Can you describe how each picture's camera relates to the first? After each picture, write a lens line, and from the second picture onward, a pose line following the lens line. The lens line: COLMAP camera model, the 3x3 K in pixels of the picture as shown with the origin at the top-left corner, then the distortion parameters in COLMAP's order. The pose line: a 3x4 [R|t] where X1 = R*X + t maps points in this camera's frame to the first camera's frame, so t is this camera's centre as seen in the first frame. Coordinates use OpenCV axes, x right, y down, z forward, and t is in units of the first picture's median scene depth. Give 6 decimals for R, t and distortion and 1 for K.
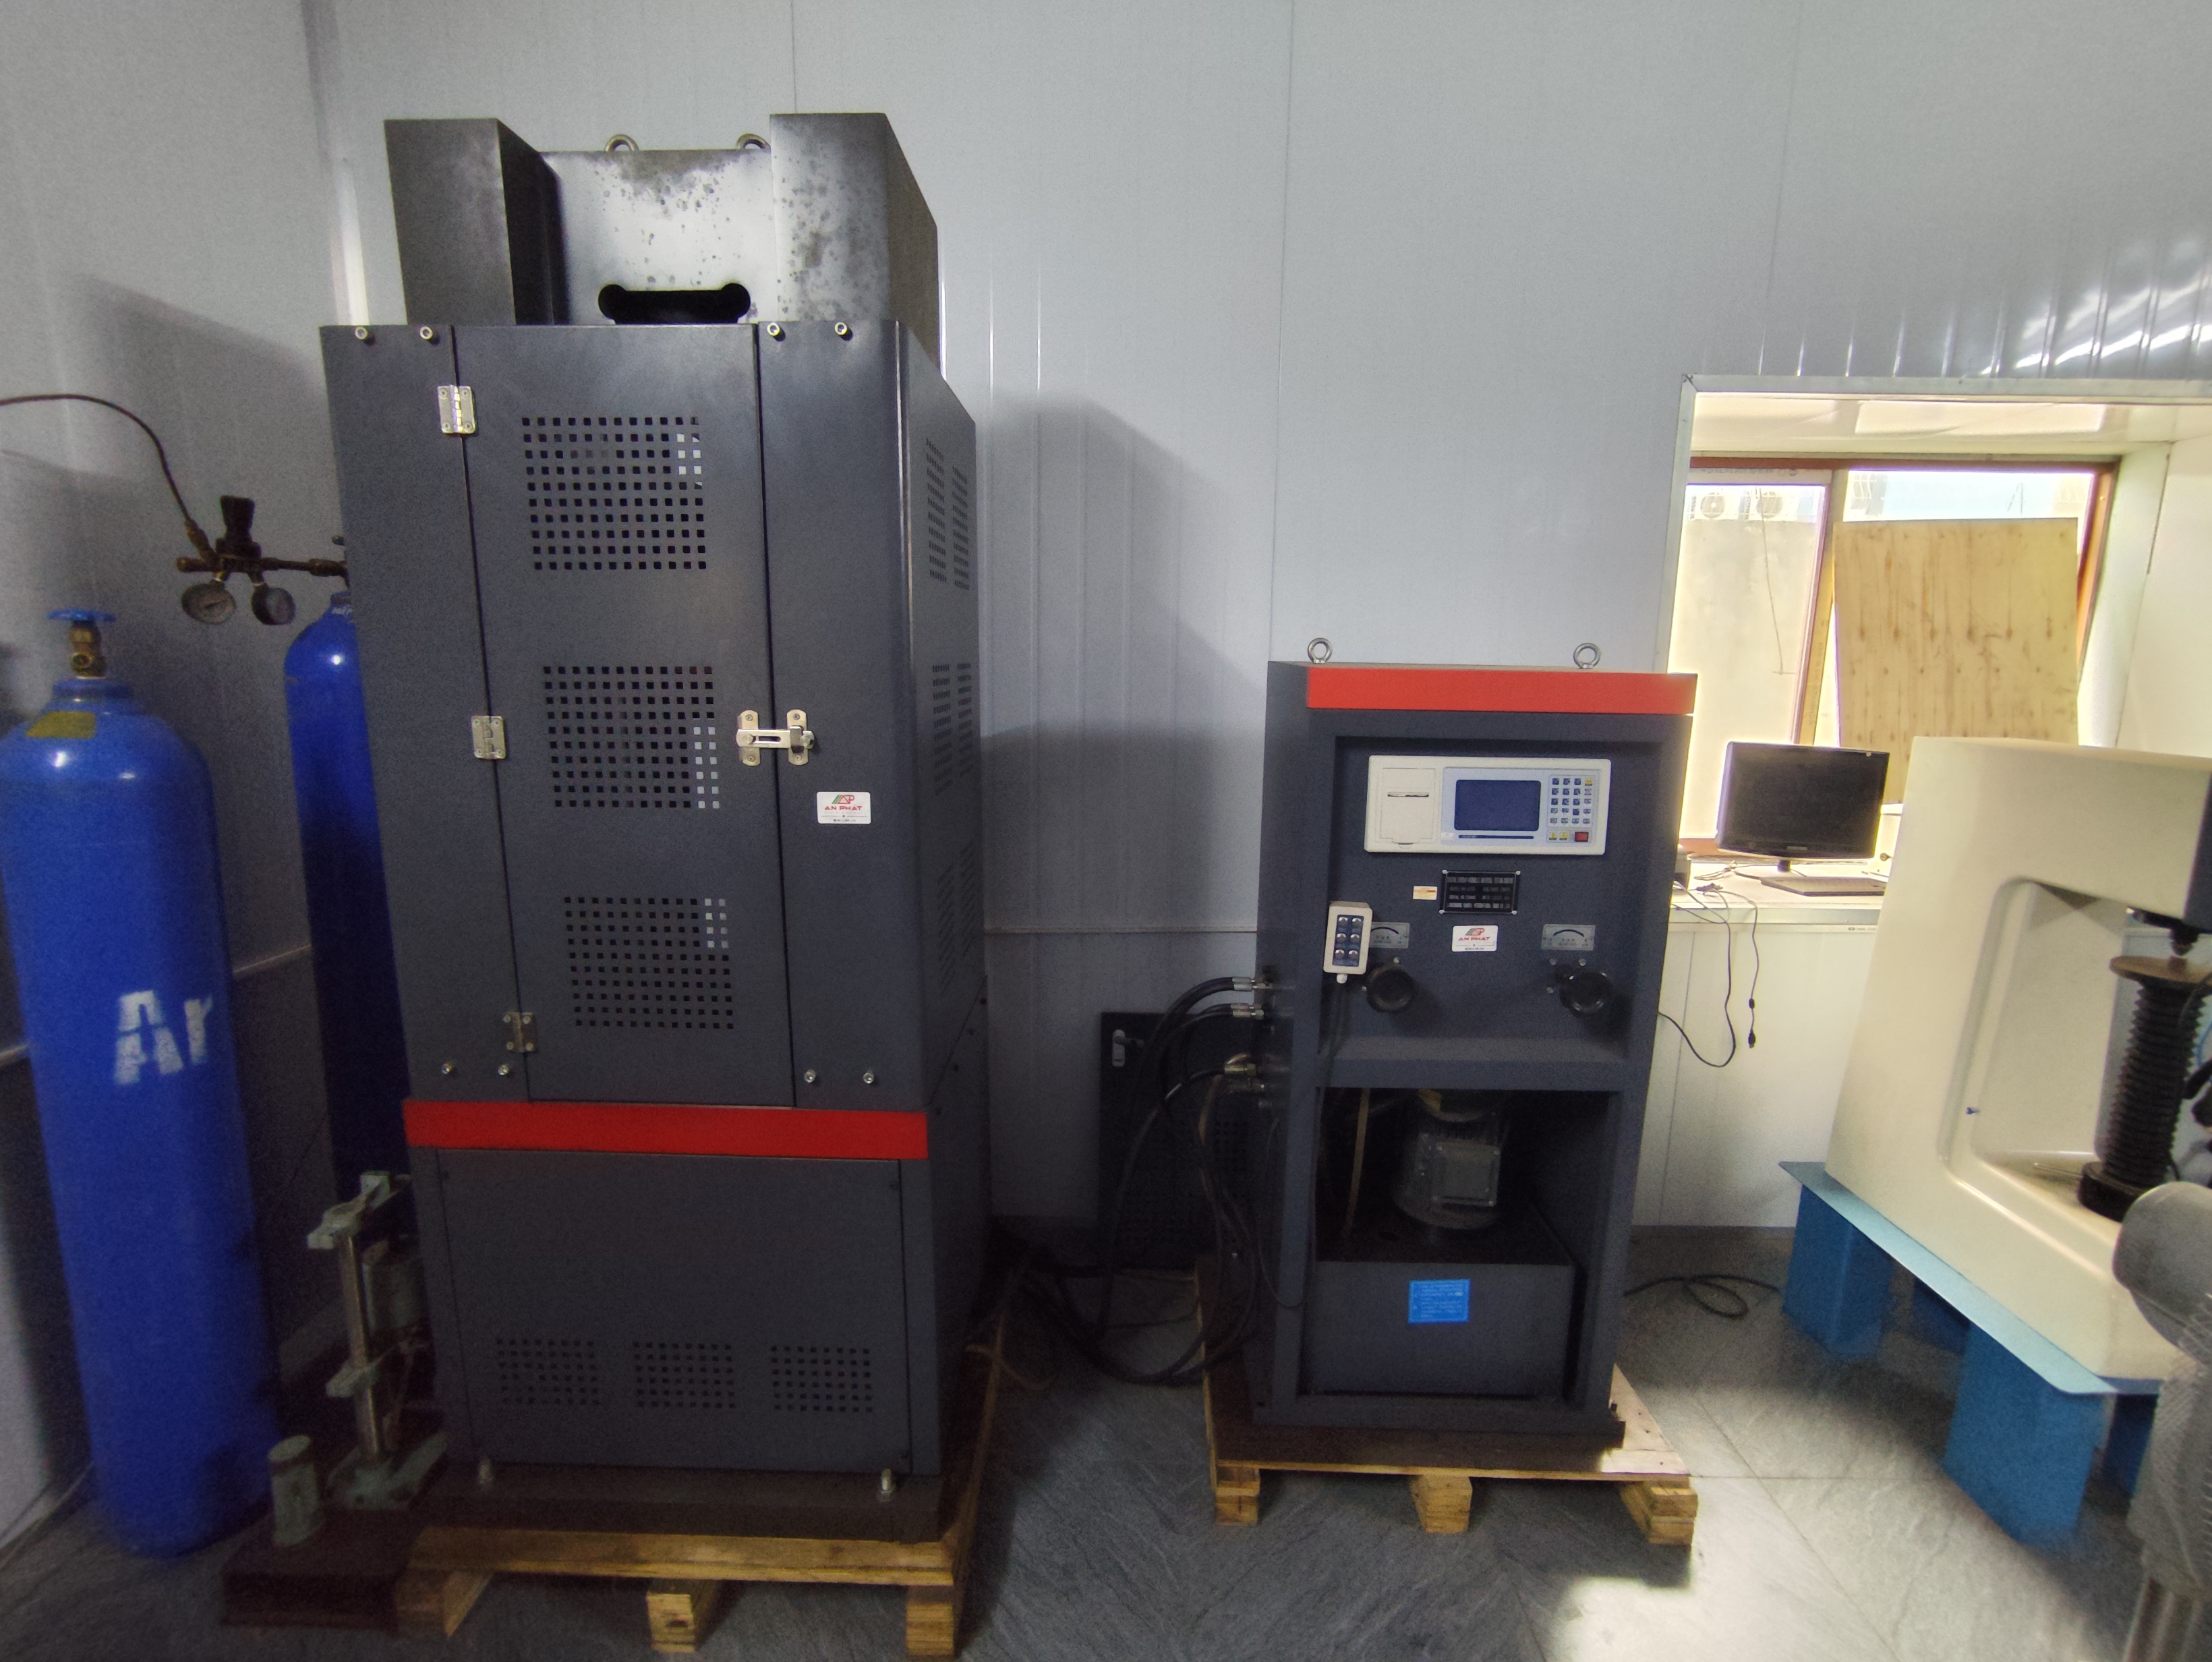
lens RADIAL K [[1009.1, 0, 1108.9], [0, 1009.1, 832.9], [0, 0, 1]] dist [-0.003451, 0.004109]
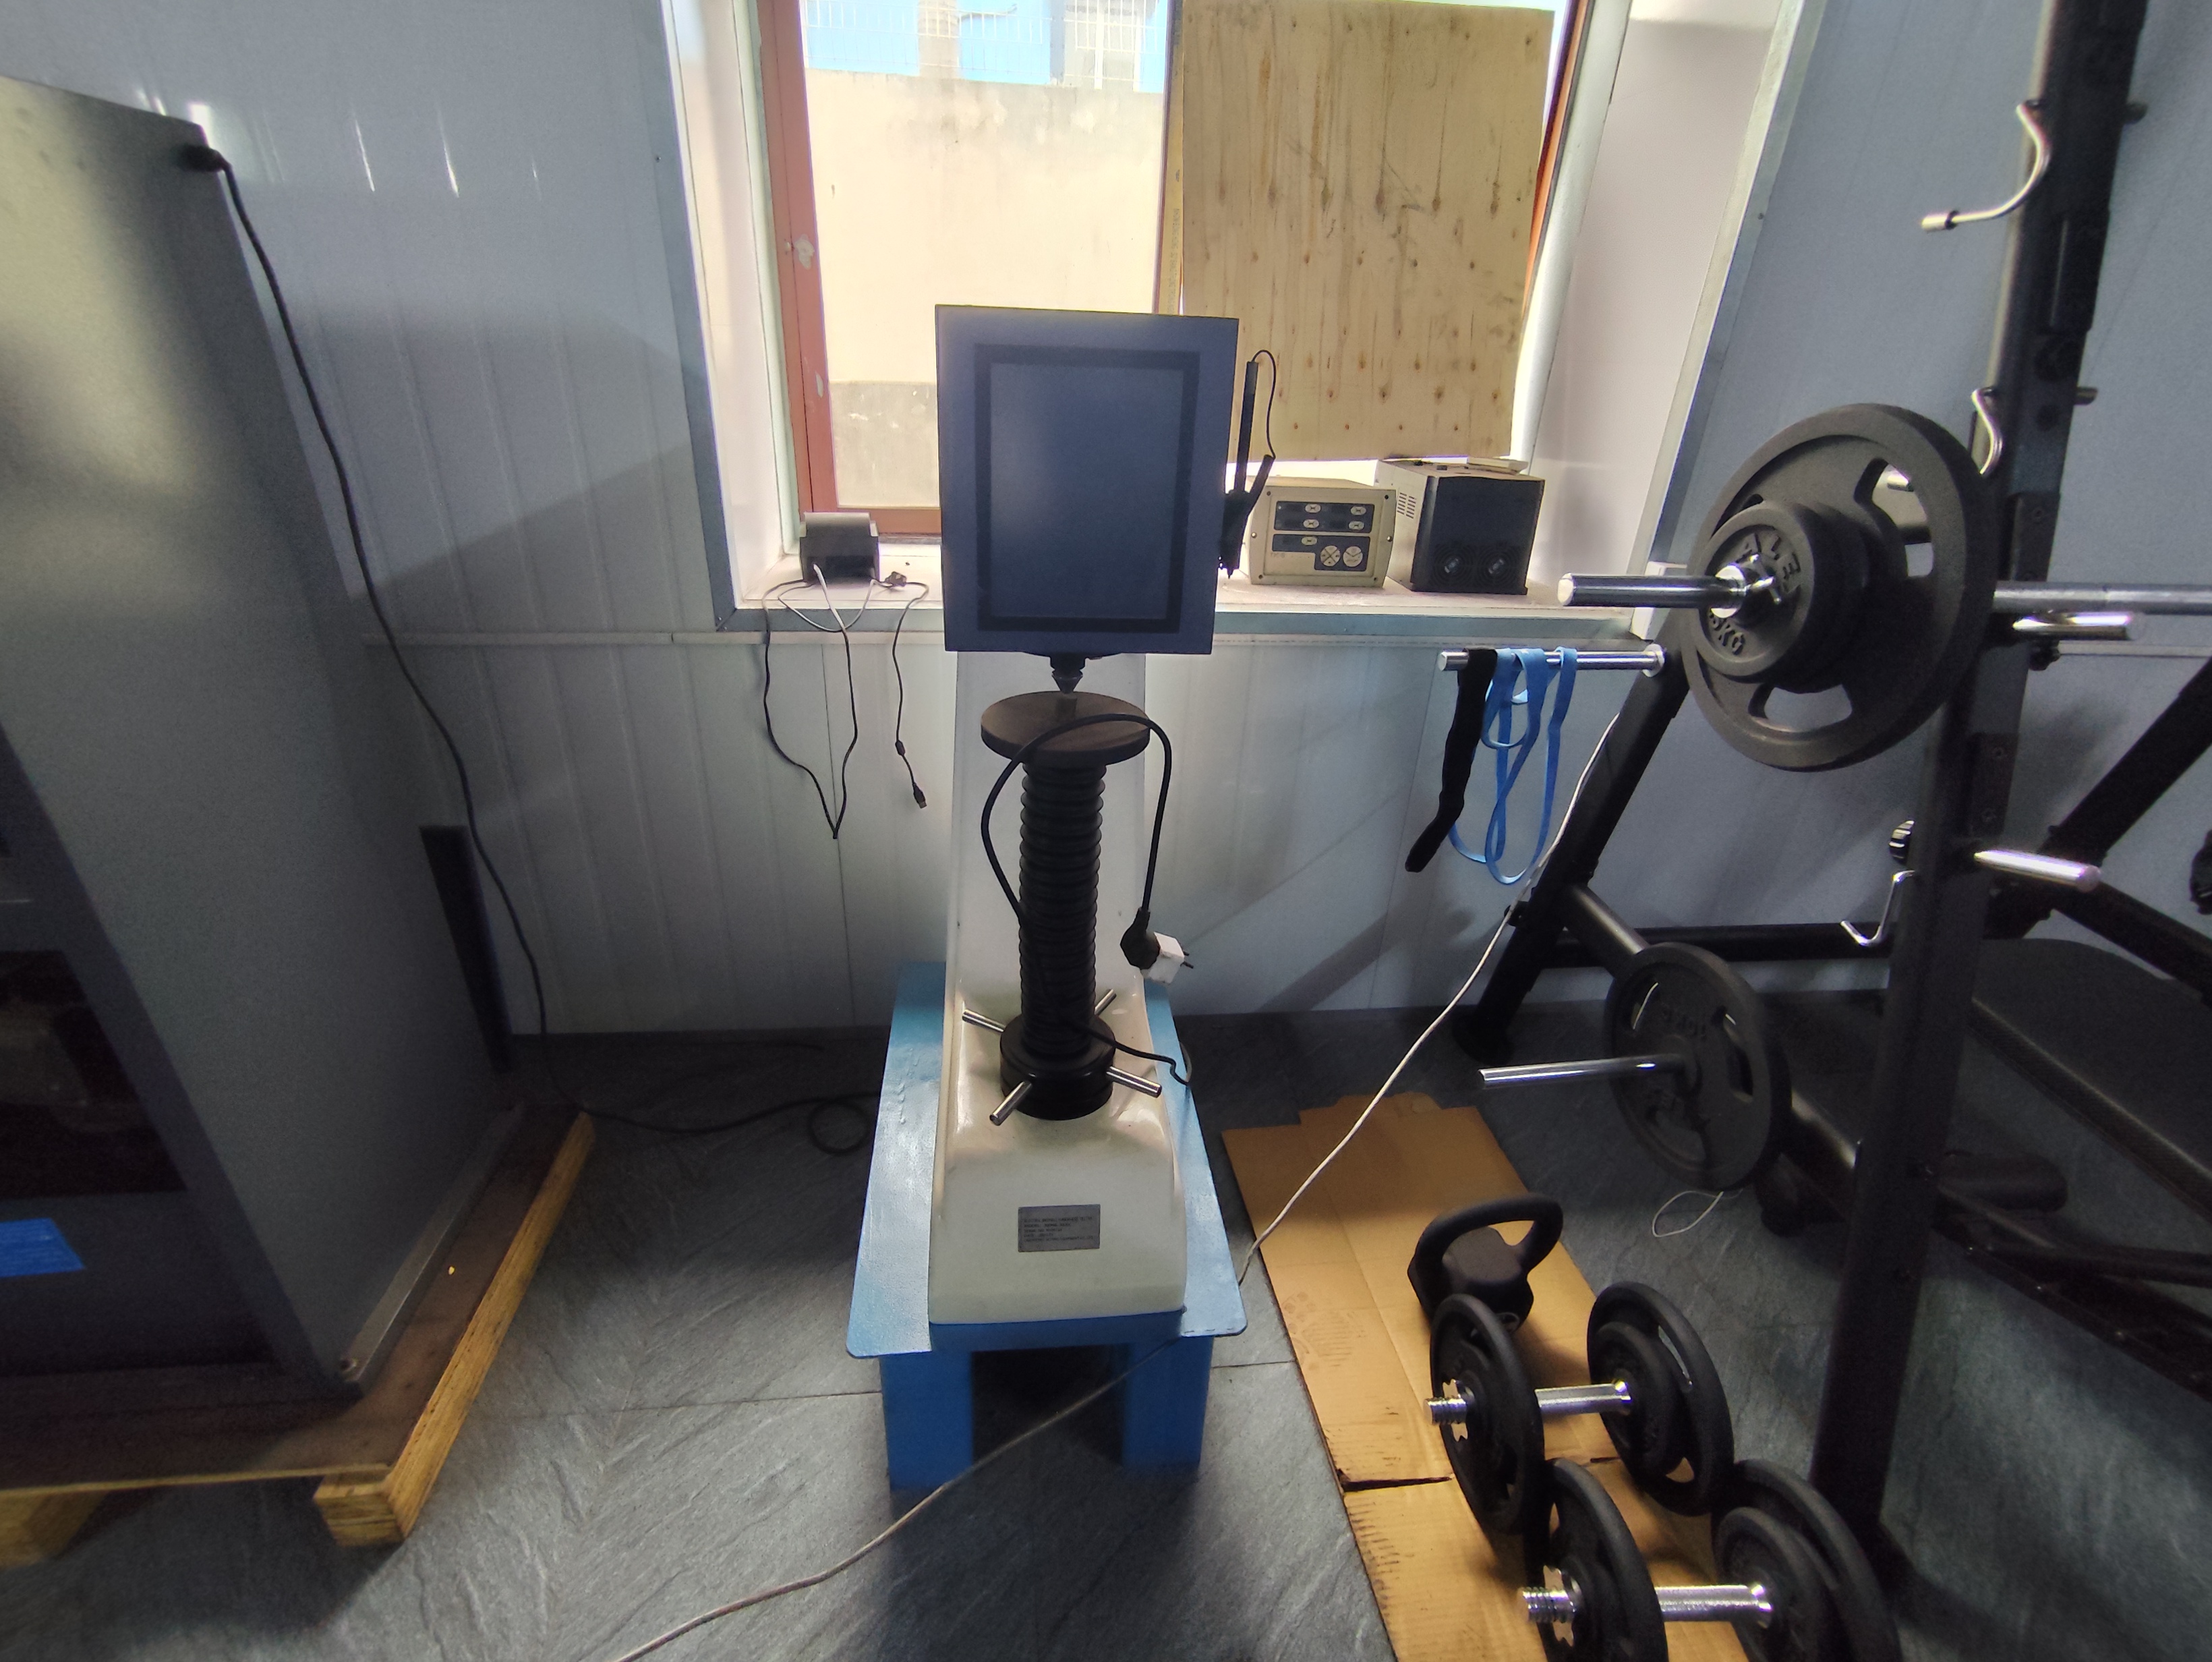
lens RADIAL K [[1009.1, 0, 1101.7], [0, 1009.1, 829.6], [0, 0, 1]] dist [-0.003451, 0.004109]
pose [[0.993167, -0.022336, 0.114546, 0.578384], [-0.011984, 0.956806, 0.290480, 0.014570], [-0.116087, -0.289868, 0.950000, 0.247245]]
